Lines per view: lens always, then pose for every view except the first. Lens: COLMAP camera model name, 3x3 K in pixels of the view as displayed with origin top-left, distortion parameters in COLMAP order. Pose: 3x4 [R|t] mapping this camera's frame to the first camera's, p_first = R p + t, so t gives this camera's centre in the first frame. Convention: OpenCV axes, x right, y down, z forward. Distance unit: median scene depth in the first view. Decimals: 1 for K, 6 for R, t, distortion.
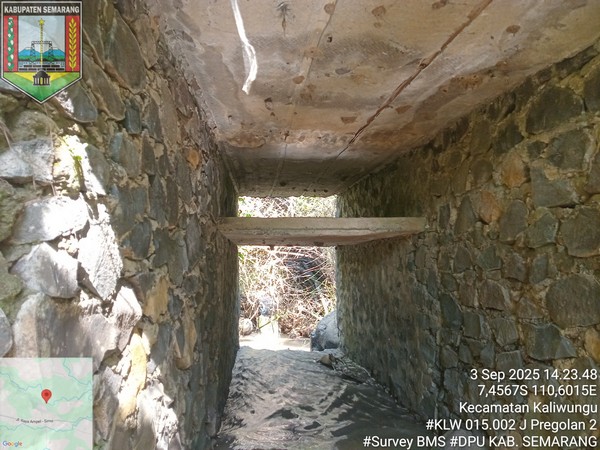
lens RADIAL K [[445.1, 0, 300.0], [0, 445.1, 225.0], [0, 0, 1]] dist [0.071188, -0.120789]
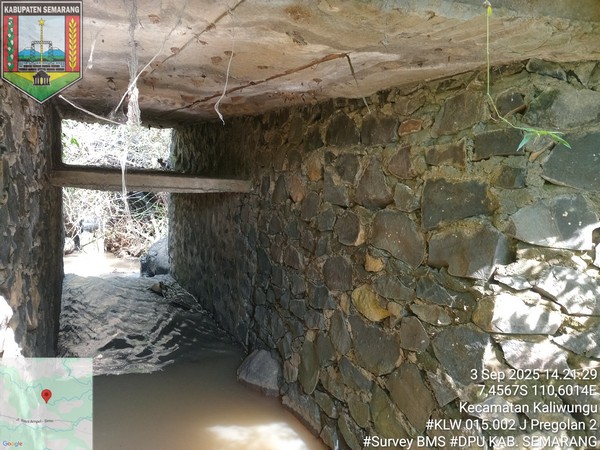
lens RADIAL K [[445.1, 0, 300.0], [0, 445.1, 225.0], [0, 0, 1]] dist [0.071188, -0.120789]
pose [[0.931960, 0.018962, 0.362064, -0.024794], [-0.090515, 0.979178, 0.181707, -0.135979], [-0.351080, -0.202116, 0.914271, -0.152415]]
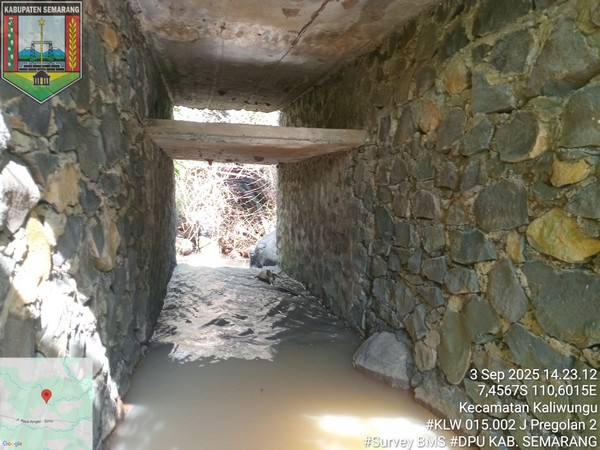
lens RADIAL K [[445.1, 0, 300.0], [0, 445.1, 225.0], [0, 0, 1]] dist [0.071188, -0.120789]
pose [[0.991708, 0.017959, 0.127250, 0.016366], [-0.038669, 0.985999, 0.162207, 0.036055], [-0.122555, -0.165783, 0.978517, 0.027367]]
